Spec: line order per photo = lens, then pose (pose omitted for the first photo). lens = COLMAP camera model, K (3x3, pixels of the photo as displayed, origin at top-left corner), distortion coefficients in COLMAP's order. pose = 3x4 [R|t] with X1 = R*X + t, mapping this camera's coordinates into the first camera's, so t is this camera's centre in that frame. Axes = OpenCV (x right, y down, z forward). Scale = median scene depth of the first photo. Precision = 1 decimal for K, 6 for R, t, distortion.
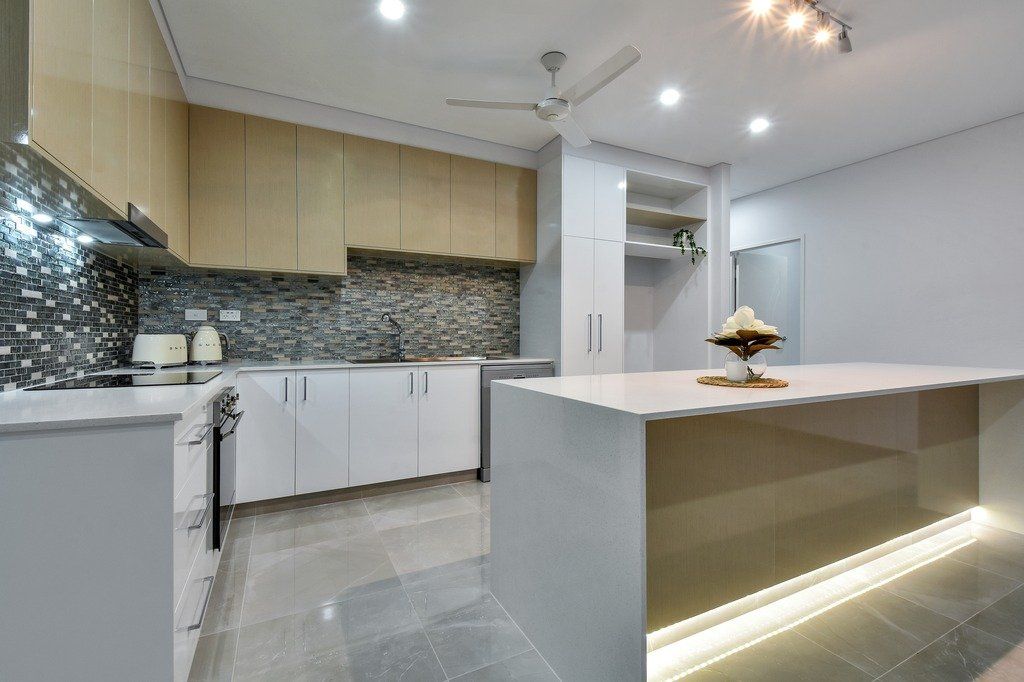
lens RADIAL K [[450.1, 0, 514.7], [0, 450.1, 334.7], [0, 0, 1]] dist [0.028088, -0.015104]
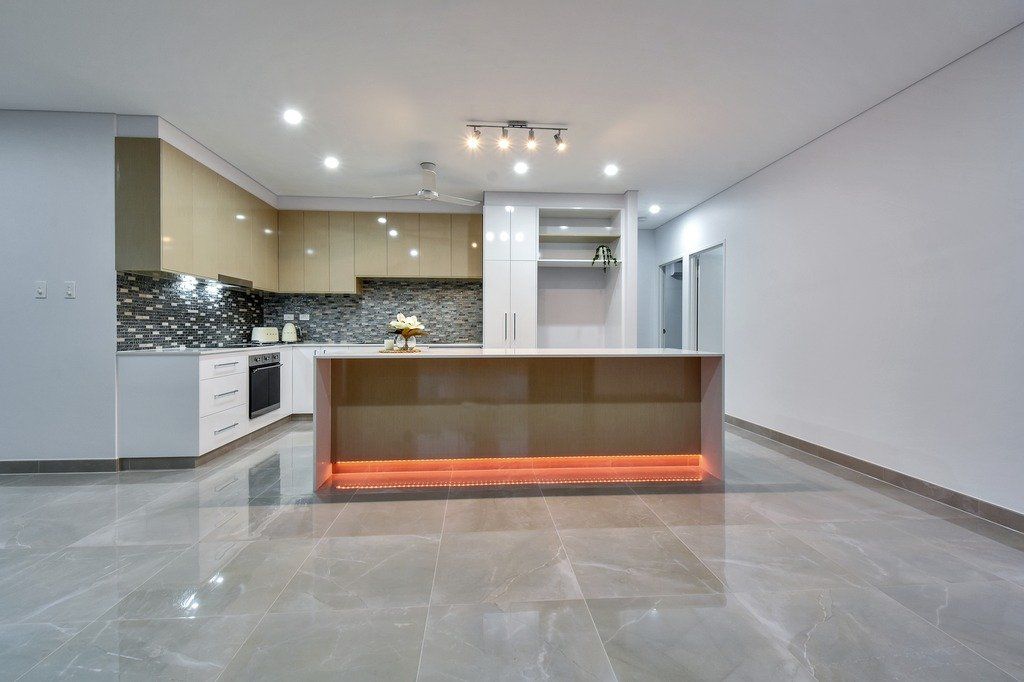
lens RADIAL K [[450.1, 0, 512.4], [0, 450.1, 331.7], [0, 0, 1]] dist [0.028088, -0.015104]
pose [[0.920979, 0.001771, -0.389609, 0.754829], [-0.000170, 0.999991, 0.004146, 0.007187], [0.389613, -0.003752, 0.920971, -0.315085]]
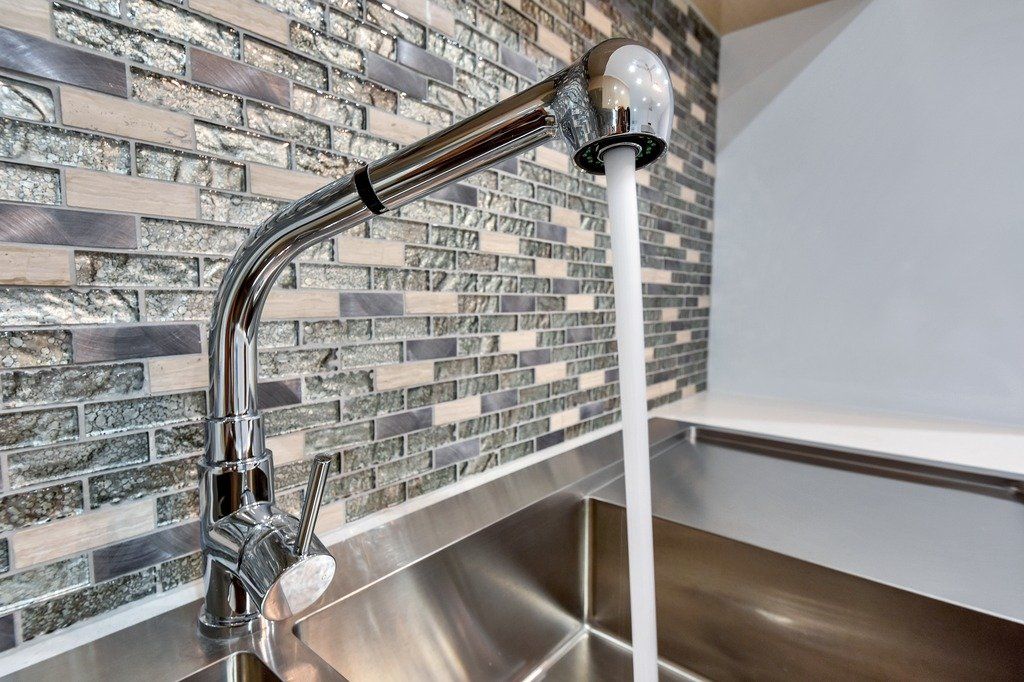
lens RADIAL K [[514.3, 0, 509.1], [0, 514.3, 336.9], [0, 0, 1]] dist [0.016945, -0.000180]
pose [[0.923396, -0.024116, 0.383089, -0.241444], [-0.003839, 0.997394, 0.072041, -0.007647], [-0.383828, -0.067993, 0.920898, 0.893795]]
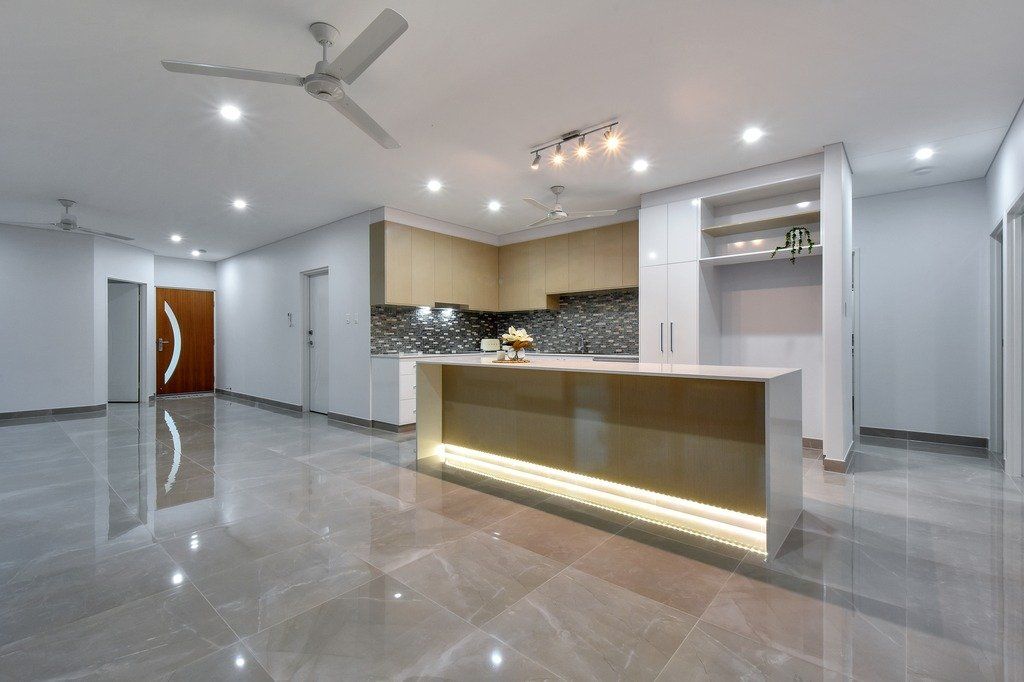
lens RADIAL K [[450.1, 0, 507.9], [0, 450.1, 340.5], [0, 0, 1]] dist [0.028088, -0.015104]
pose [[0.368098, 0.003007, -0.929782, 1.238255], [0.002530, 0.999988, 0.004236, -0.001687], [0.929784, -0.003911, 0.368085, 0.105824]]
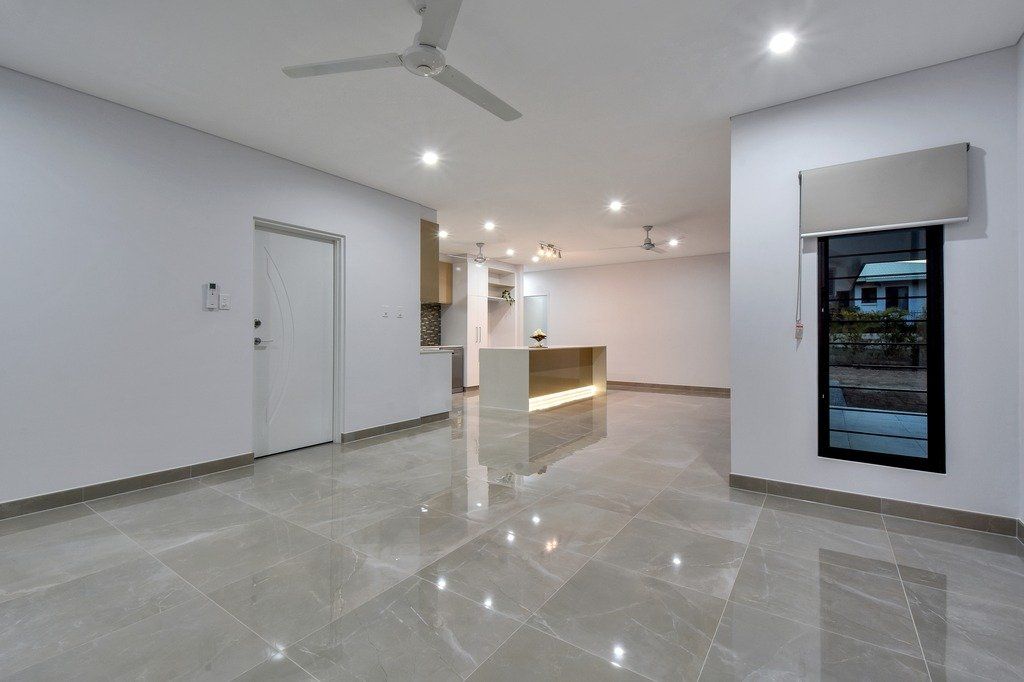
lens RADIAL K [[450.1, 0, 512.9], [0, 450.1, 330.8], [0, 0, 1]] dist [0.028088, -0.015104]
pose [[0.877976, 0.006693, 0.478657, -0.838243], [-0.002079, 0.999946, -0.010169, -0.000595], [-0.478699, 0.007934, 0.877943, -1.248601]]
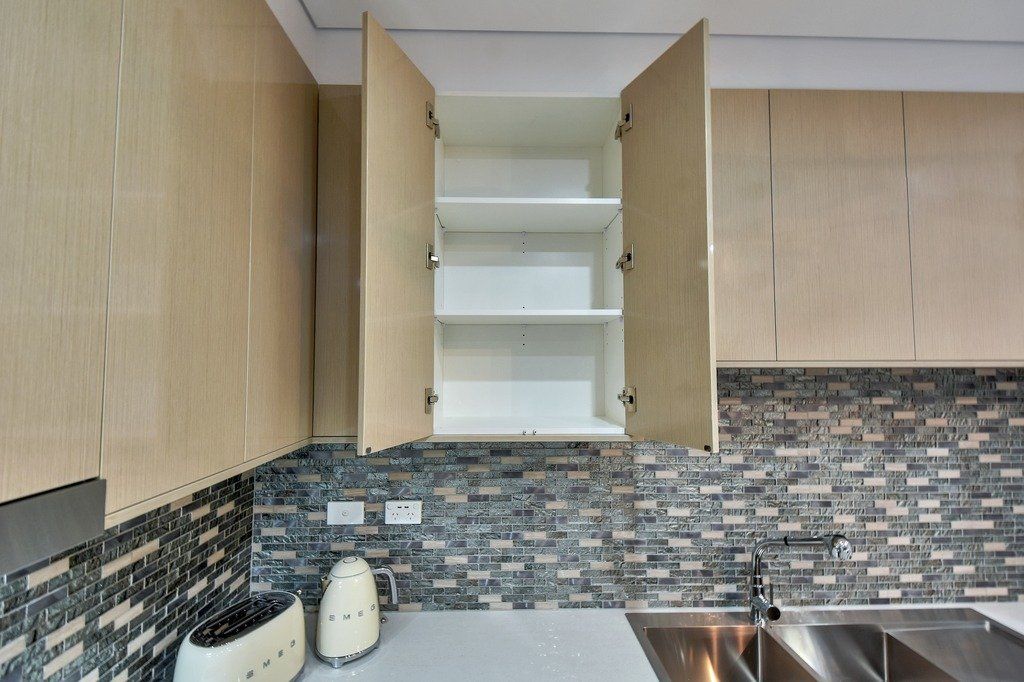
lens RADIAL K [[450.1, 0, 512.0], [0, 450.1, 342.0], [0, 0, 1]] dist [0.028088, -0.015104]
pose [[0.903655, -0.021308, -0.427732, -0.270910], [0.001283, 0.998892, -0.047051, -0.176106], [0.428260, 0.041969, 0.902680, 0.528791]]
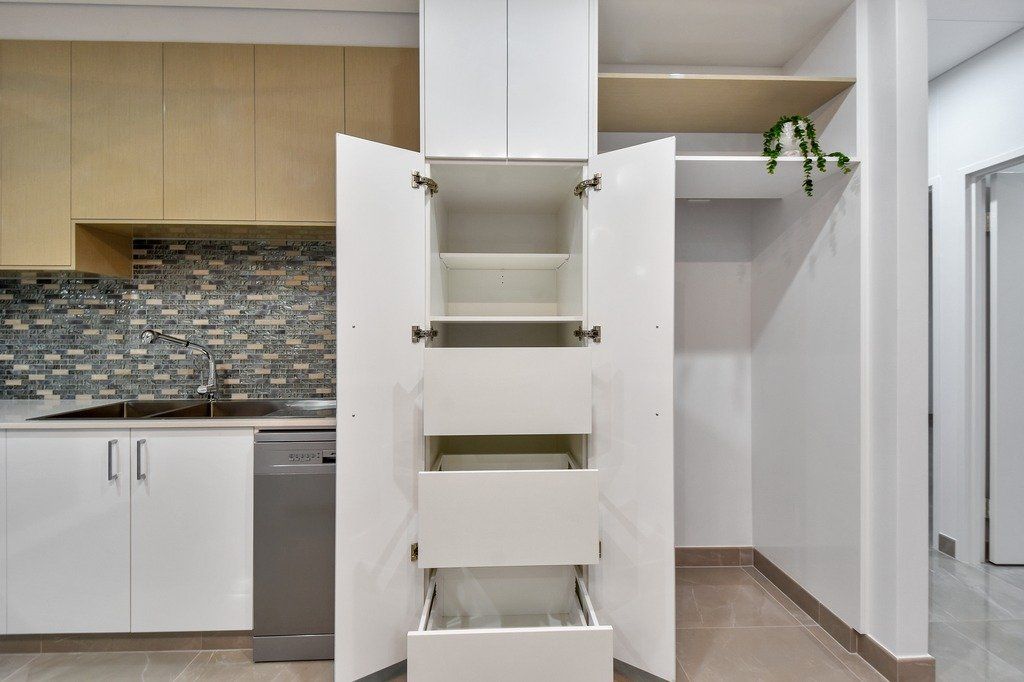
lens RADIAL K [[450.1, 0, 510.8], [0, 450.1, 333.9], [0, 0, 1]] dist [0.028088, -0.015104]
pose [[0.908108, -0.000975, -0.418736, 0.378084], [0.001054, 0.999999, -0.000045, -0.038267], [0.418735, -0.000400, 0.908108, 0.607455]]
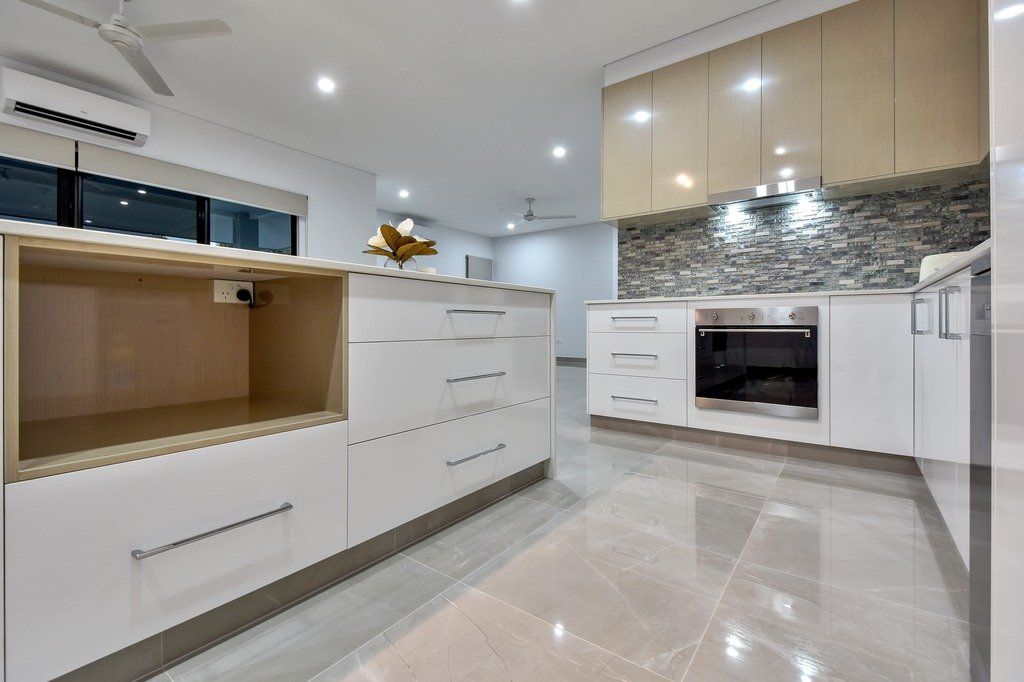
lens RADIAL K [[450.1, 0, 519.0], [0, 450.1, 329.3], [0, 0, 1]] dist [0.028088, -0.015104]
pose [[-0.894310, 0.002471, -0.447441, 0.283732], [0.000667, 0.999991, 0.004188, 0.106056], [0.447447, 0.003447, -0.894304, 1.050284]]
